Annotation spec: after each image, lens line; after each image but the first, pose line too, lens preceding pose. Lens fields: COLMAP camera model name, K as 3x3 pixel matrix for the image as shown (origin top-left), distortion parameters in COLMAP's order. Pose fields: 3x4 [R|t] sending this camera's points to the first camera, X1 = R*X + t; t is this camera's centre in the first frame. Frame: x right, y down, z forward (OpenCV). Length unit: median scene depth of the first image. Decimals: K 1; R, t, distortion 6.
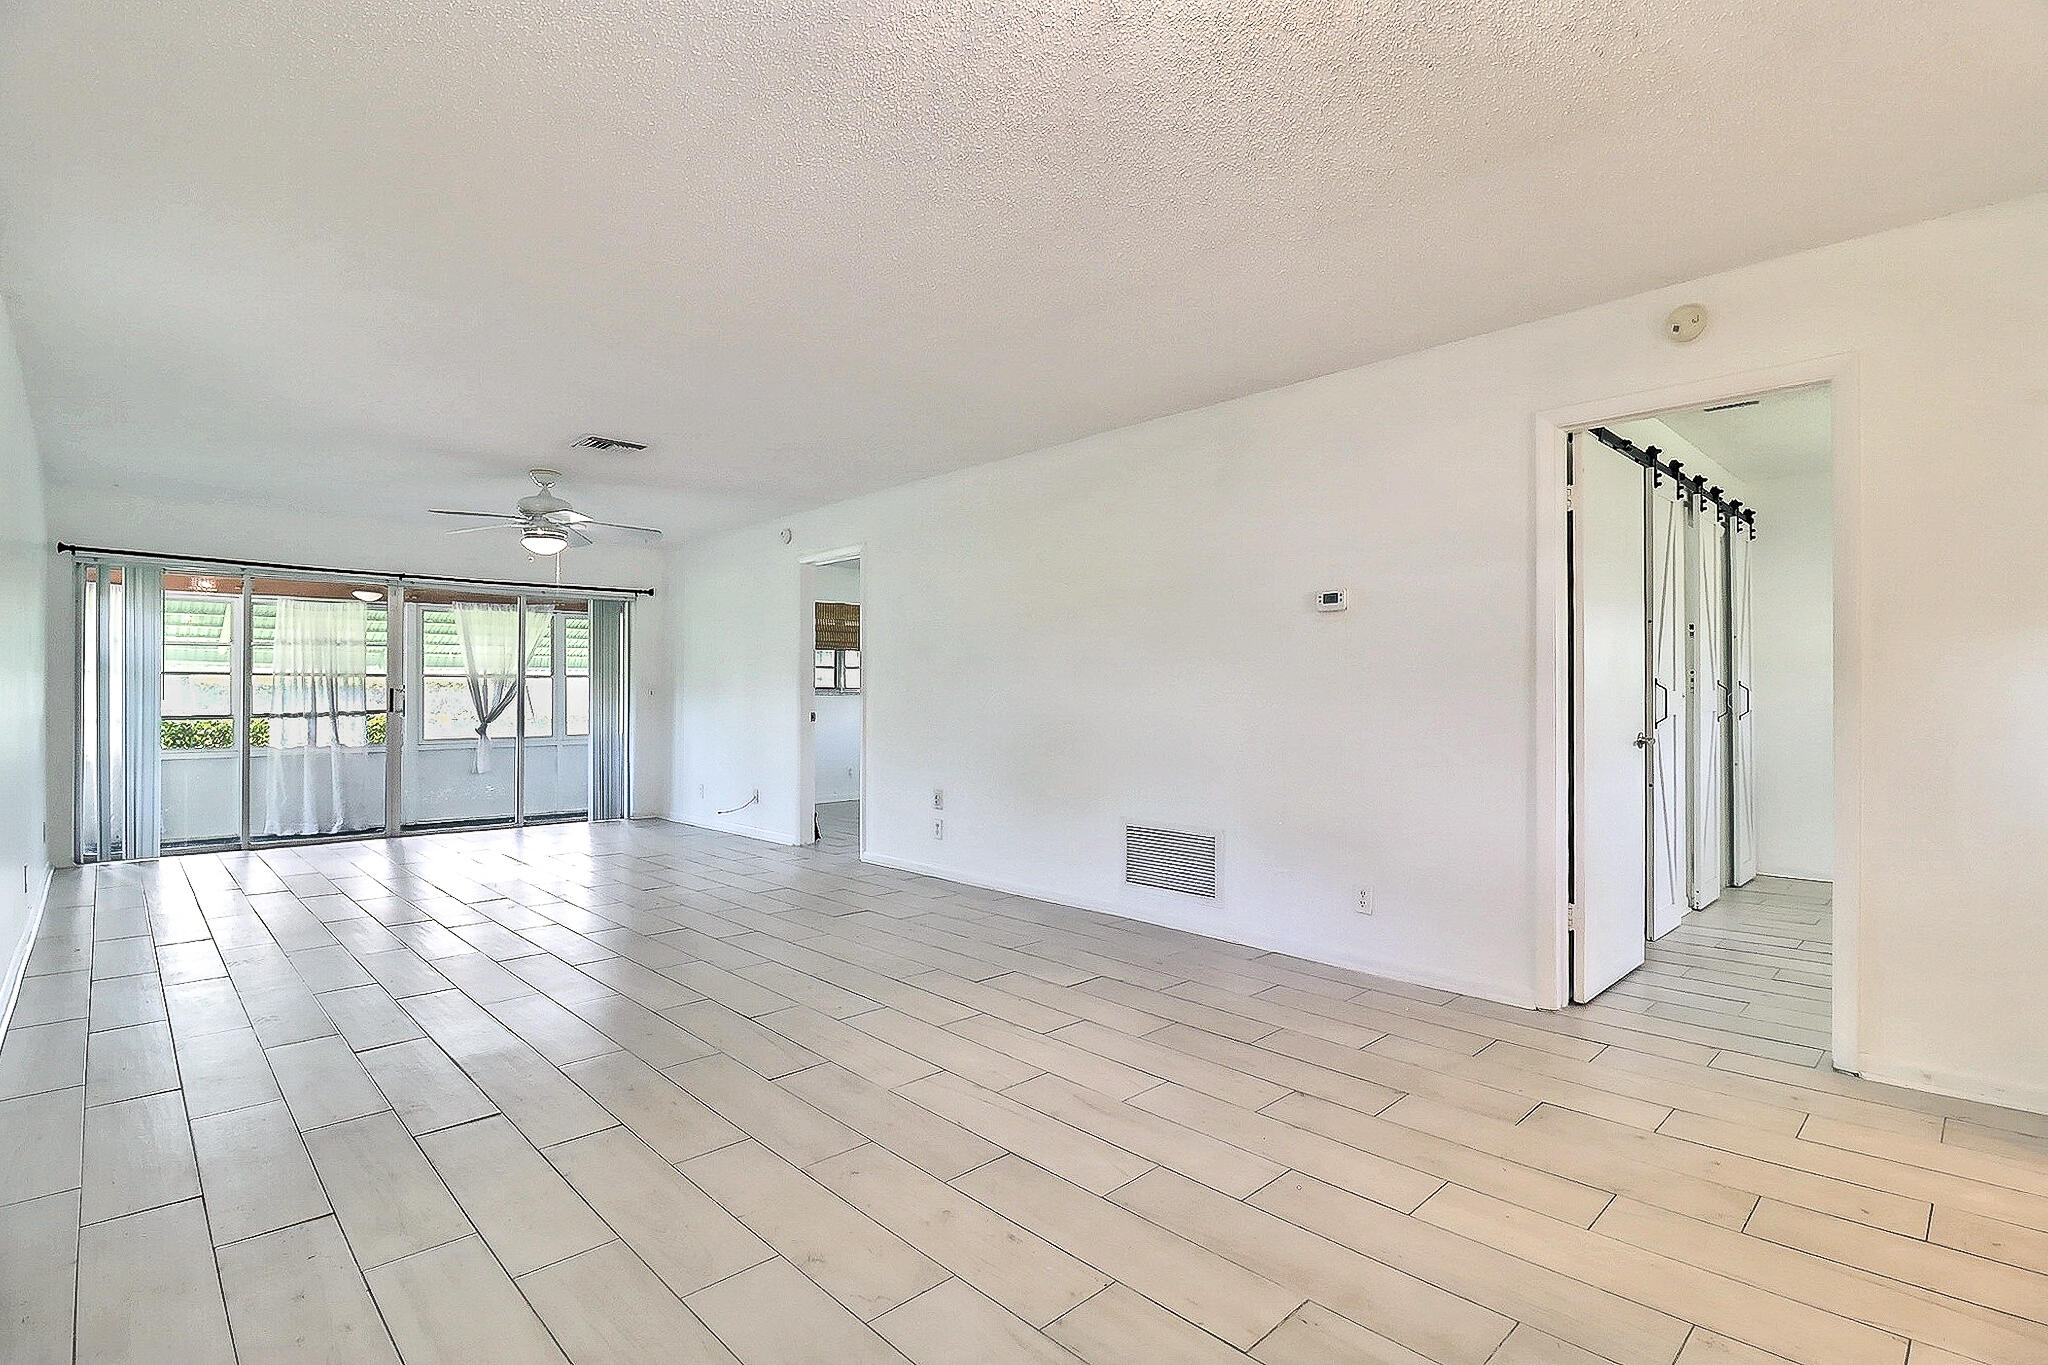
lens RADIAL K [[970.1, 0, 1038.1], [0, 970.1, 684.4], [0, 0, 1]] dist [-0.027363, -0.001083]
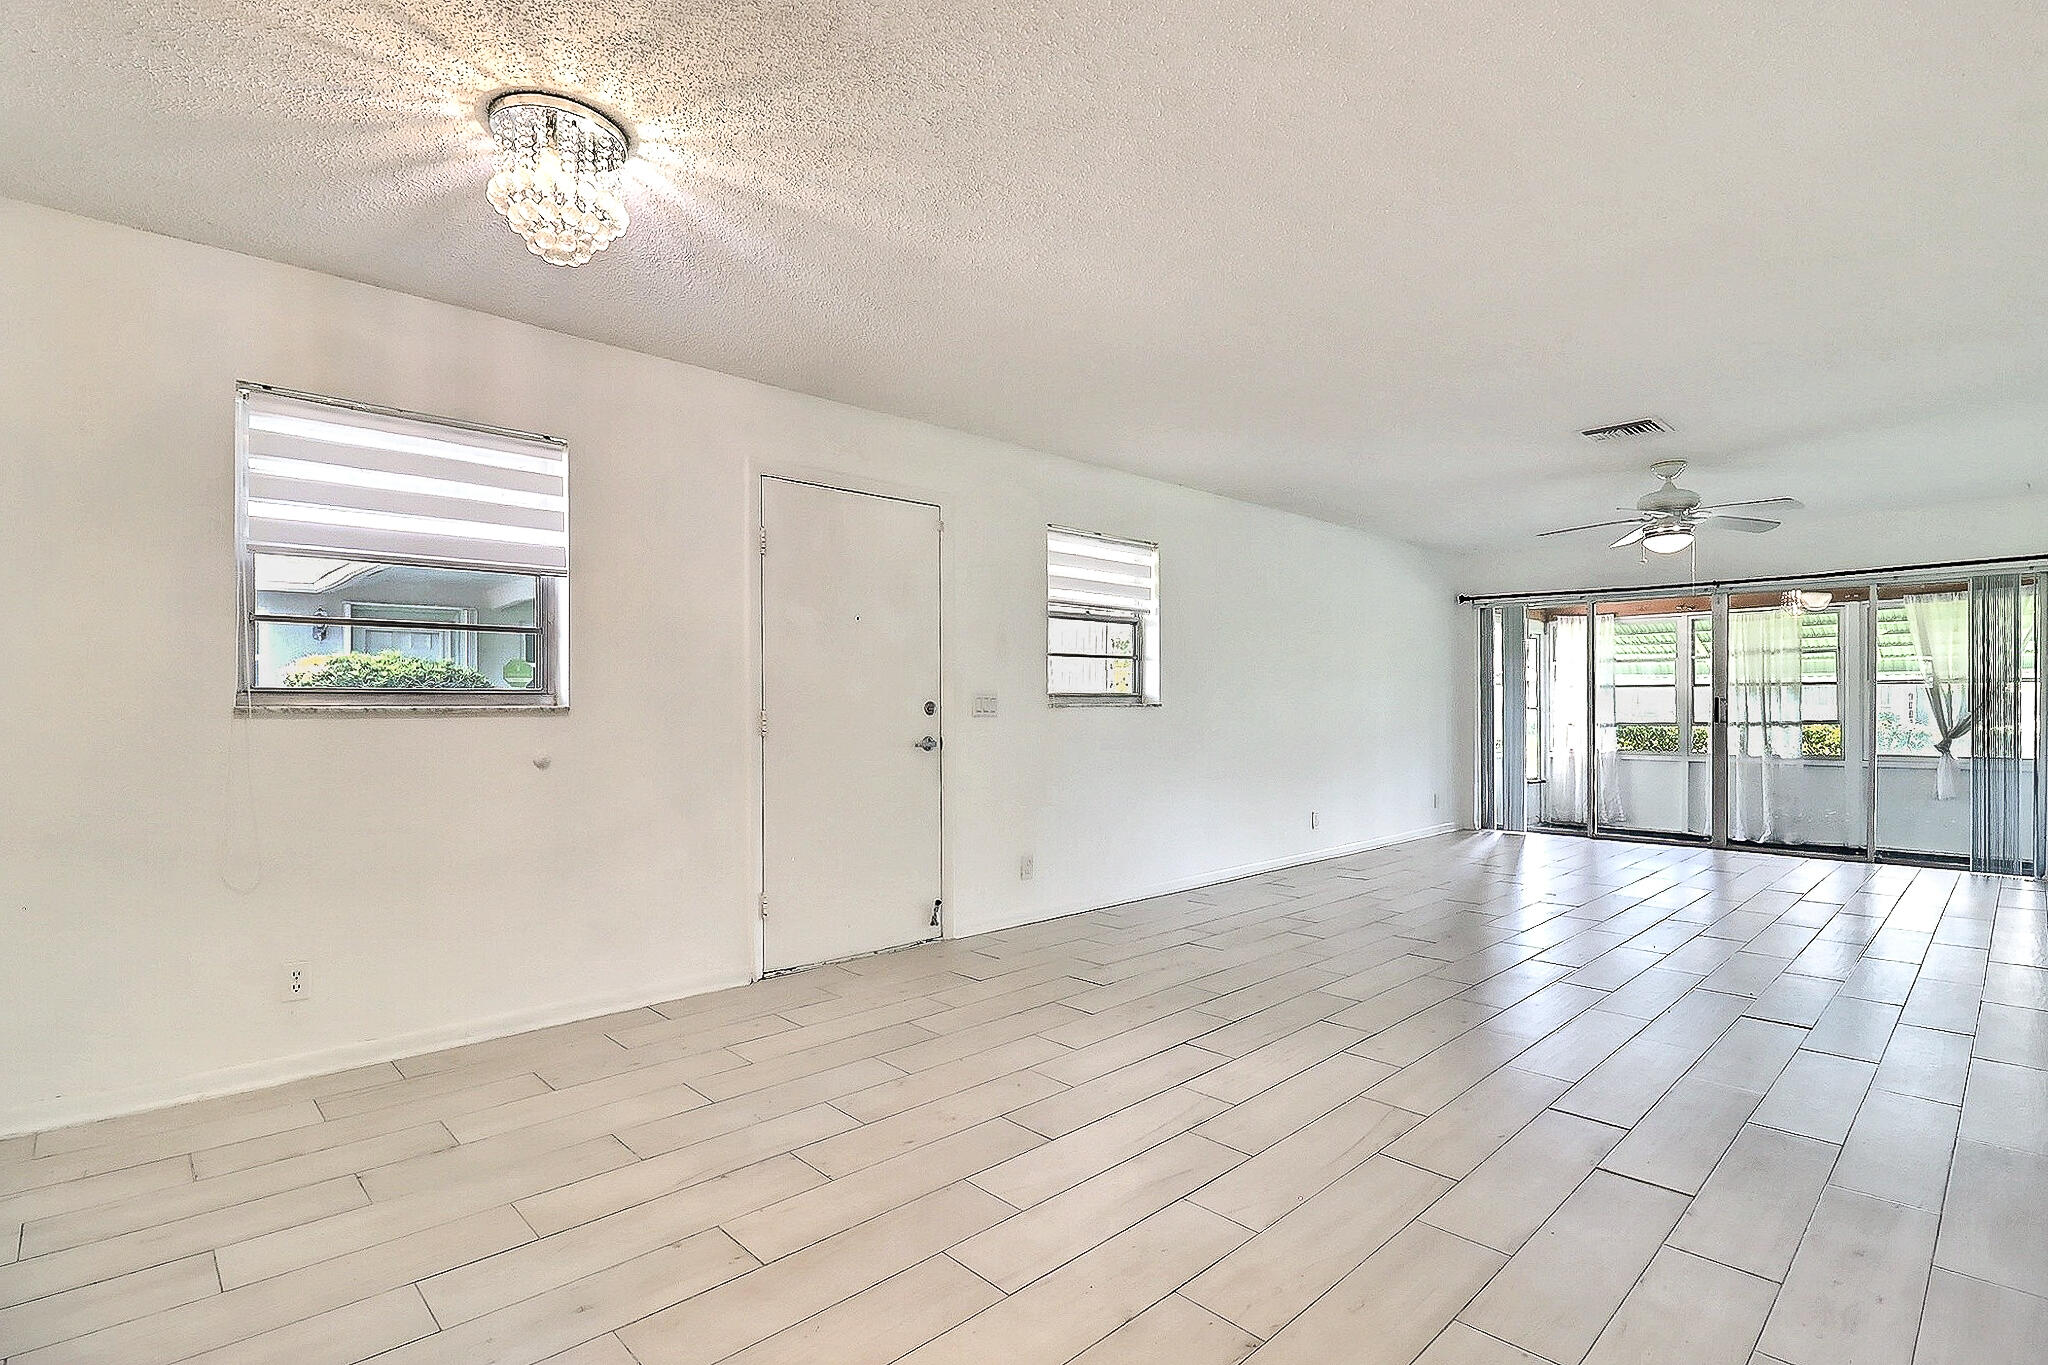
lens RADIAL K [[970.1, 0, 1035.9], [0, 970.1, 699.9], [0, 0, 1]] dist [-0.027363, -0.001083]
pose [[-0.009609, -0.006026, -0.999936, 0.260468], [0.012511, 0.999903, -0.006146, 0.003001], [0.999876, -0.012569, -0.009533, 0.252774]]
